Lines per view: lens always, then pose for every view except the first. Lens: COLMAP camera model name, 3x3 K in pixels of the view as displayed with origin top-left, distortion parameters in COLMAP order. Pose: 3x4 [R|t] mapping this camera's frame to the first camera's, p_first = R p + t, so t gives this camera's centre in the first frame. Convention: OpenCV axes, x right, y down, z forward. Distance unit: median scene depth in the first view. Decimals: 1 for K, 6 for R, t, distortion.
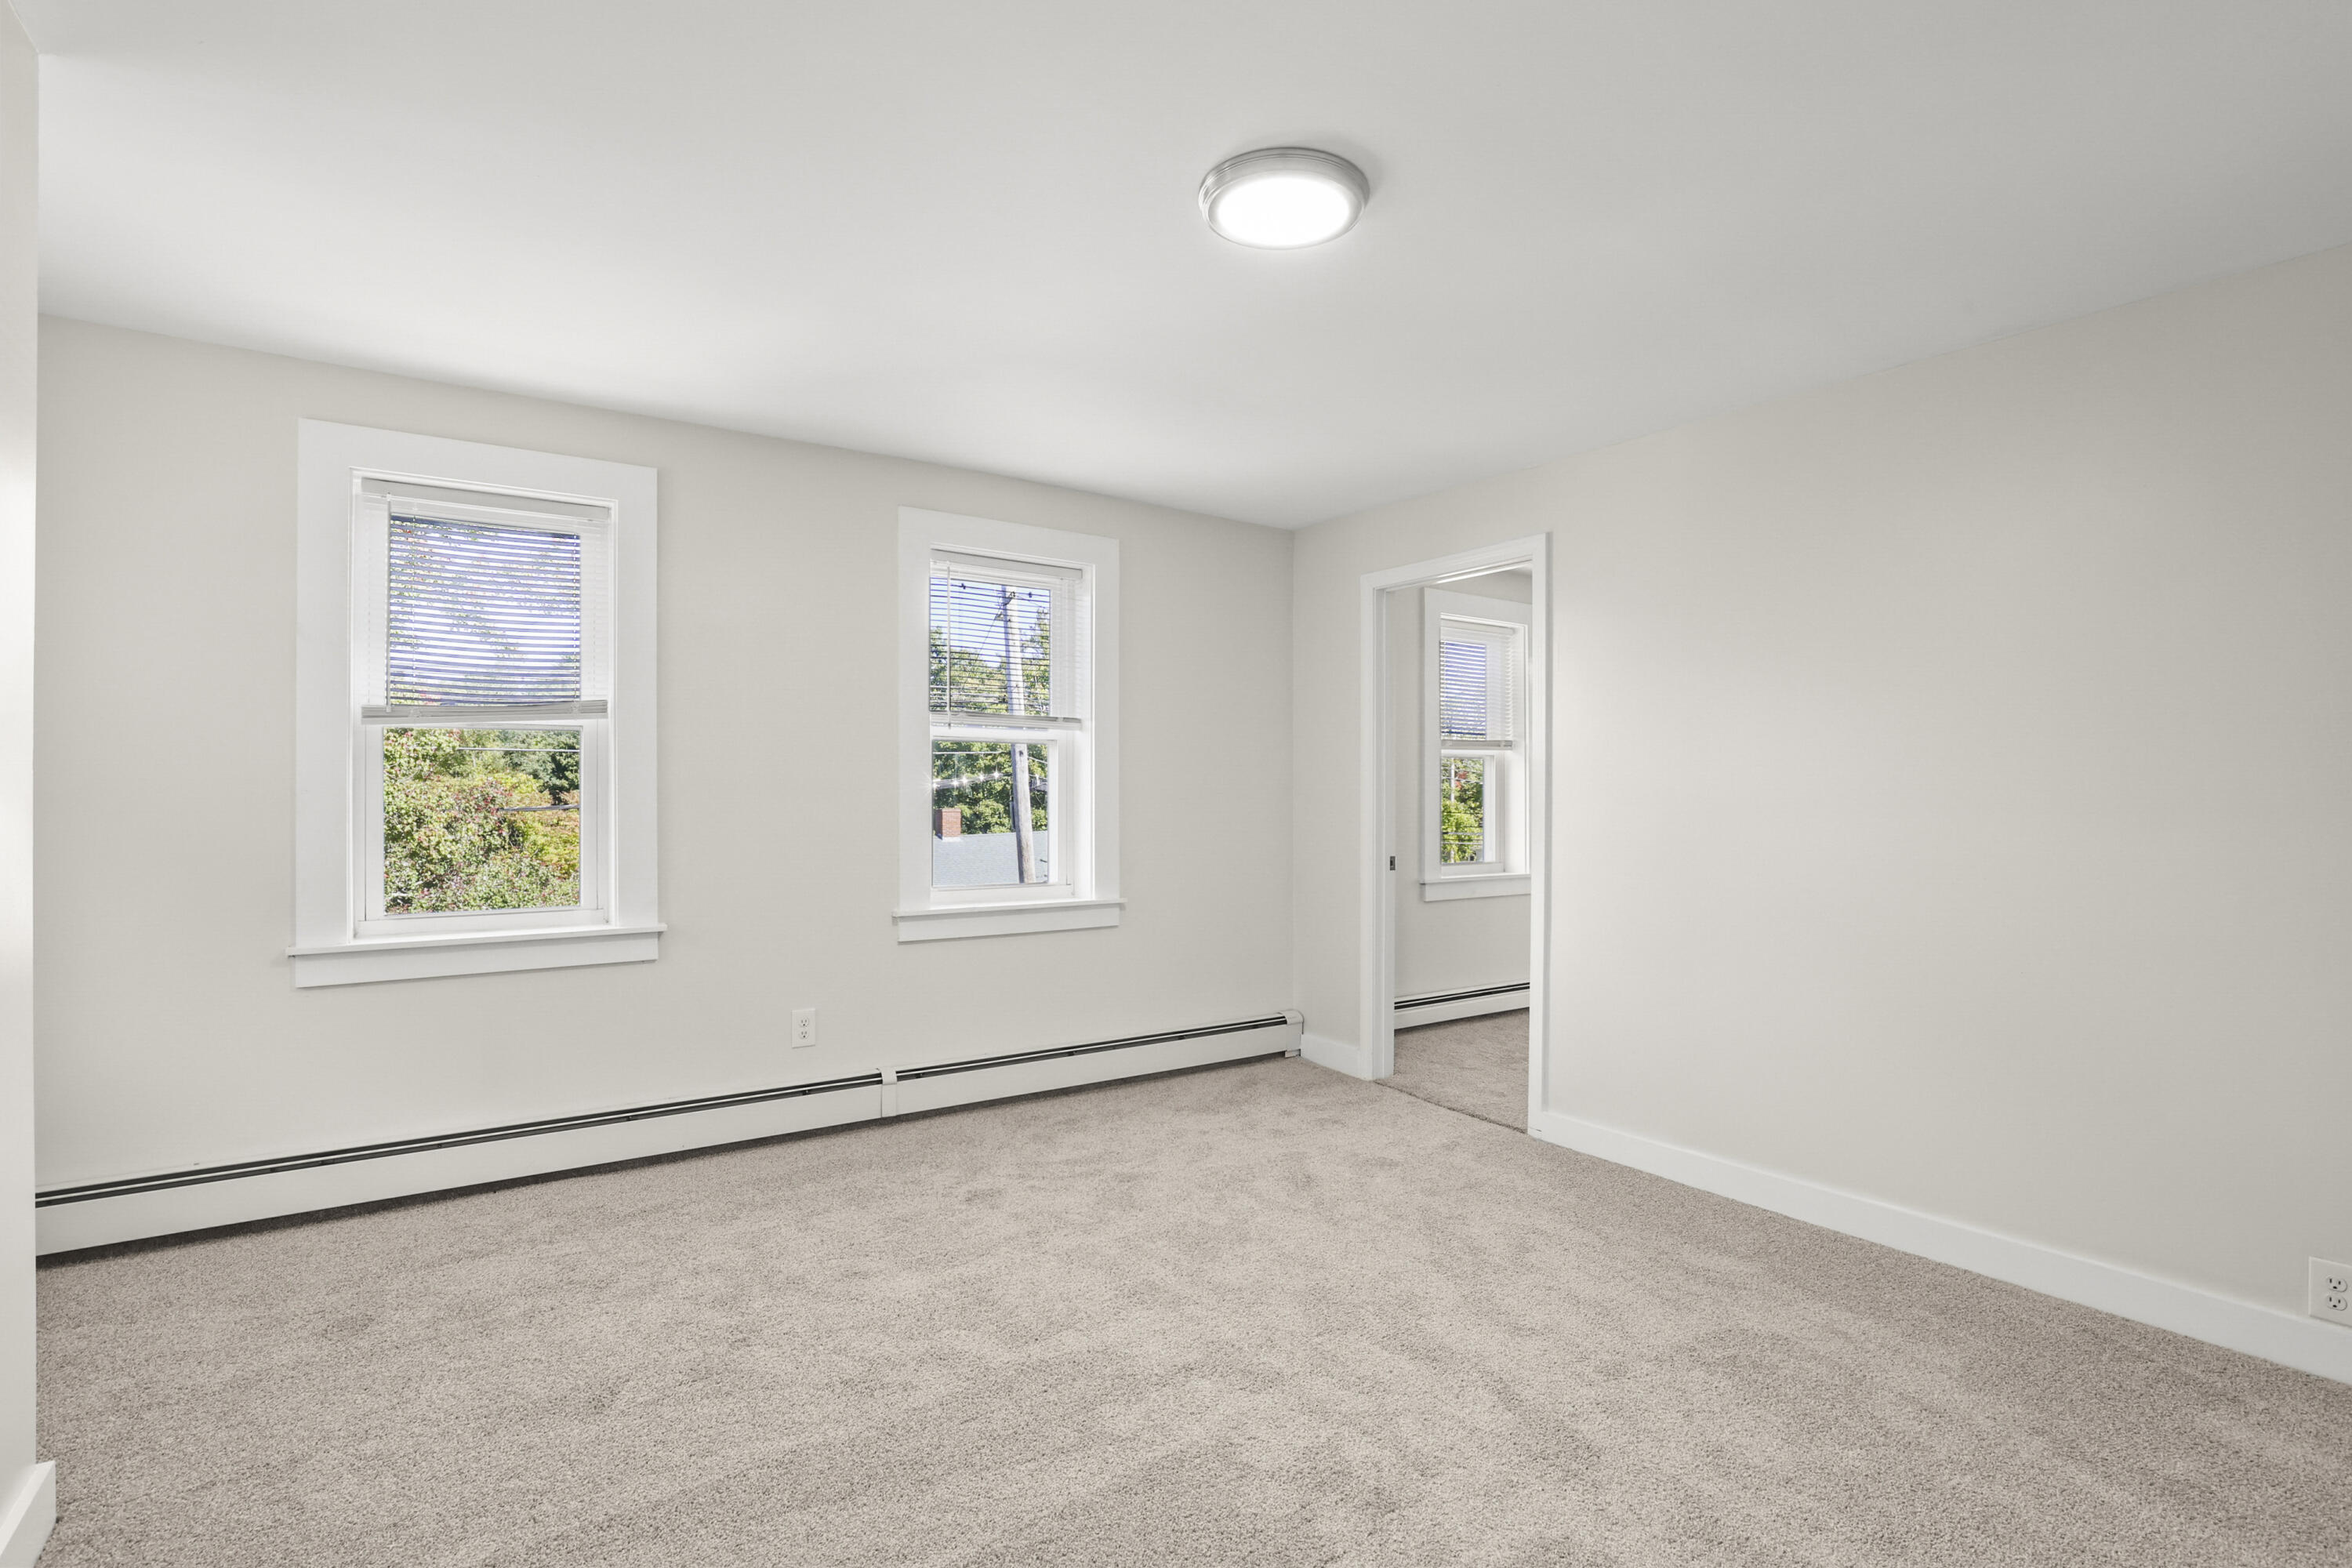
lens RADIAL K [[1117.2, 0, 1175.4], [0, 1117.2, 805.4], [0, 0, 1]] dist [-0.033196, 0.004598]
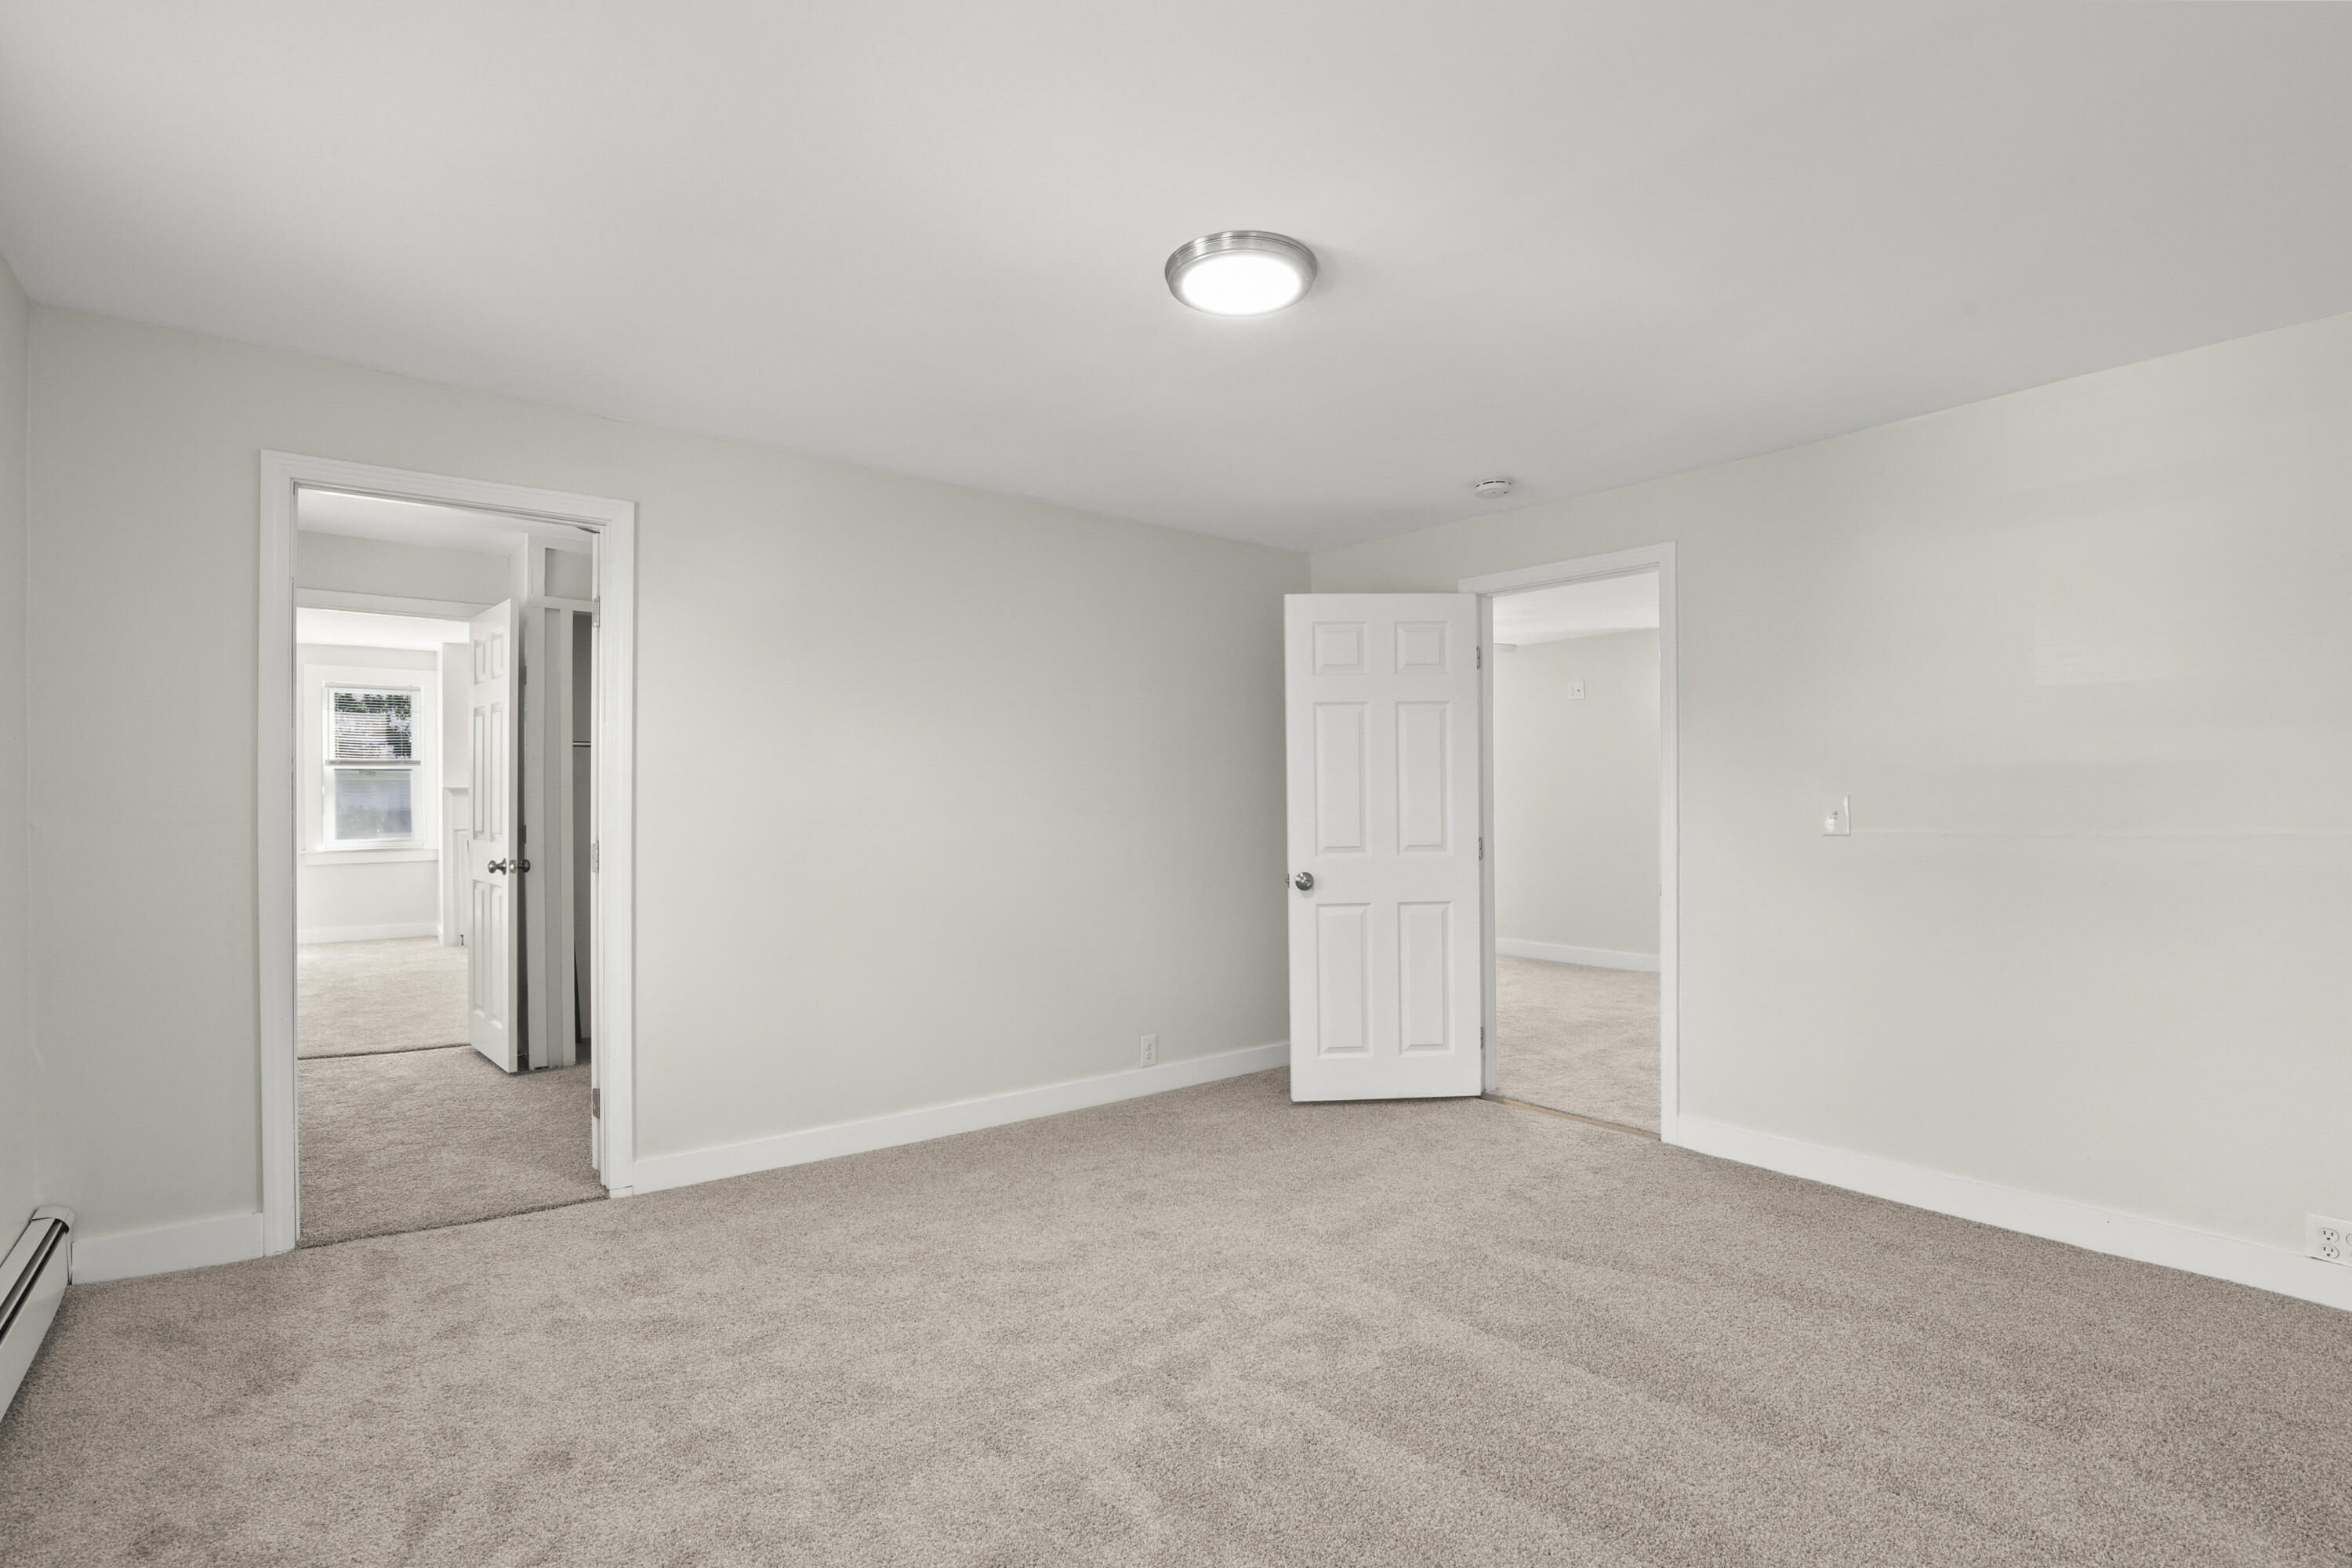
lens RADIAL K [[1108.8, 0, 1166.5], [0, 1108.8, 792.6], [0, 0, 1]] dist [-0.030903, 0.005712]
pose [[-0.051639, 0.006529, 0.998644, -0.610377], [0.016293, 0.999851, -0.005695, -0.002919], [-0.998533, 0.015977, -0.051737, 0.690324]]
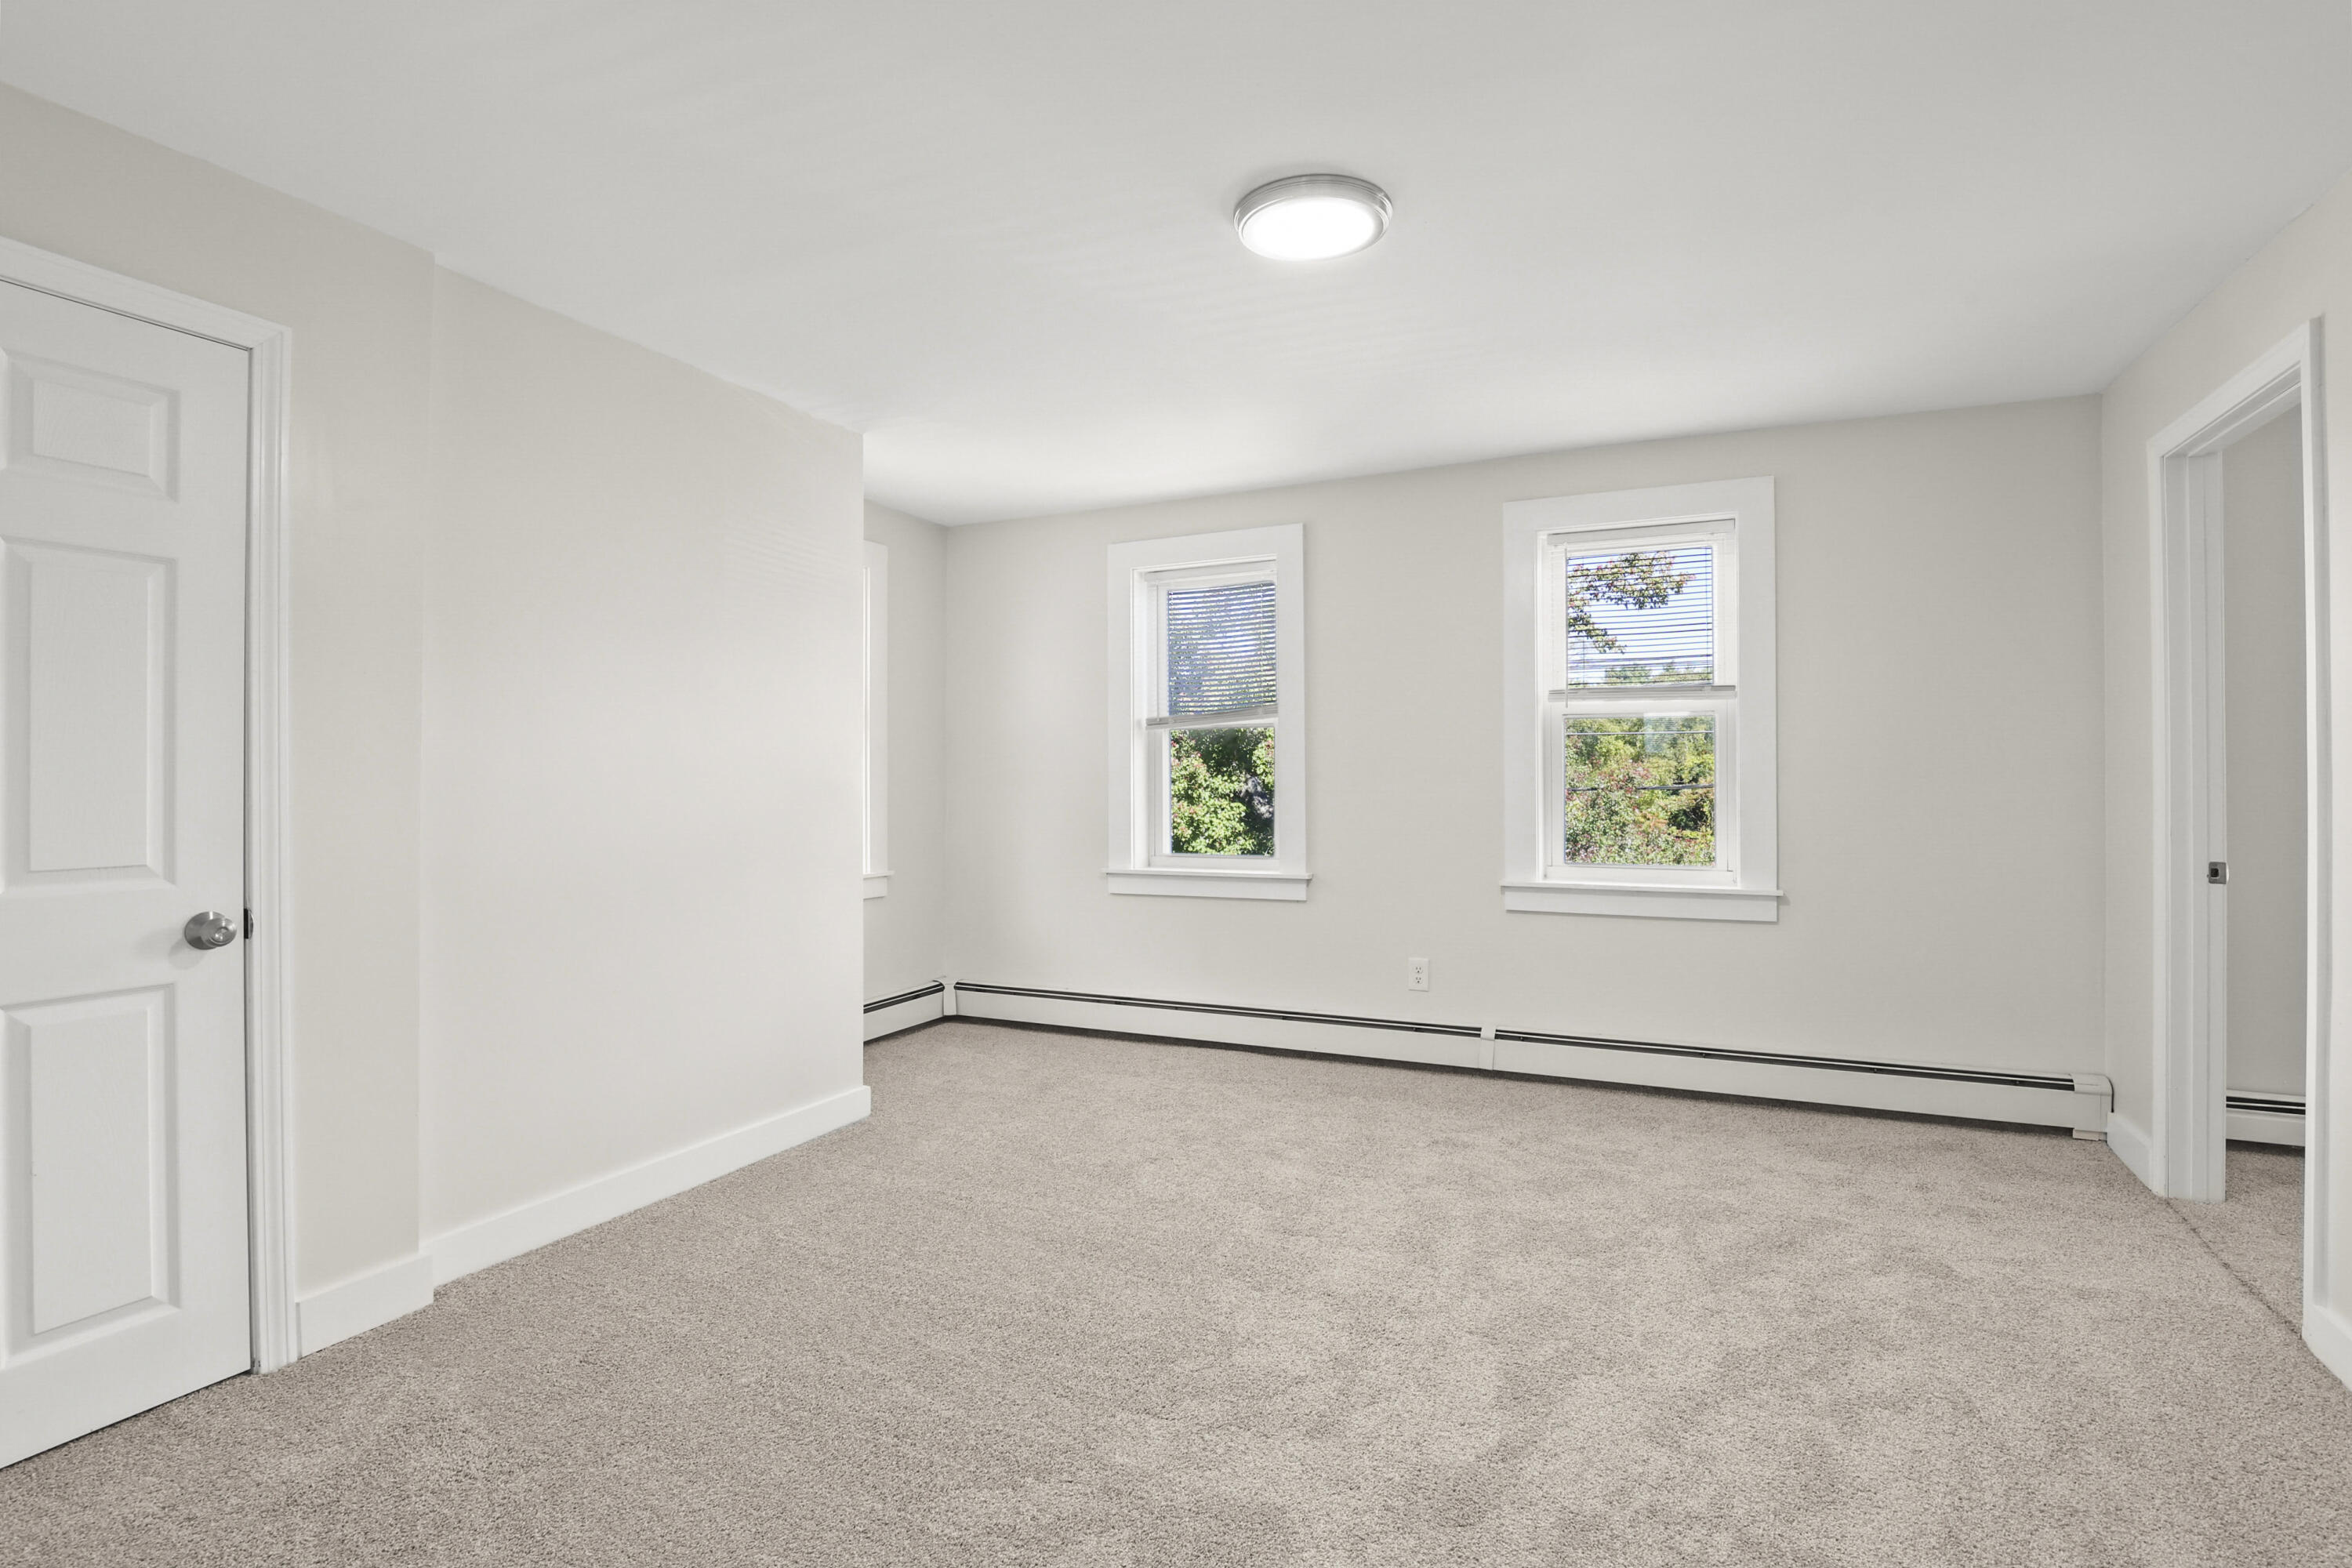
lens RADIAL K [[1133.7, 0, 1176.0], [0, 1133.7, 784.0], [0, 0, 1]] dist [-0.027852, -0.000454]
pose [[0.492115, 0.001194, -0.870529, 0.599973], [-0.002982, 0.999996, -0.000315, 0.002982], [0.870525, 0.002751, 0.492116, 0.210715]]
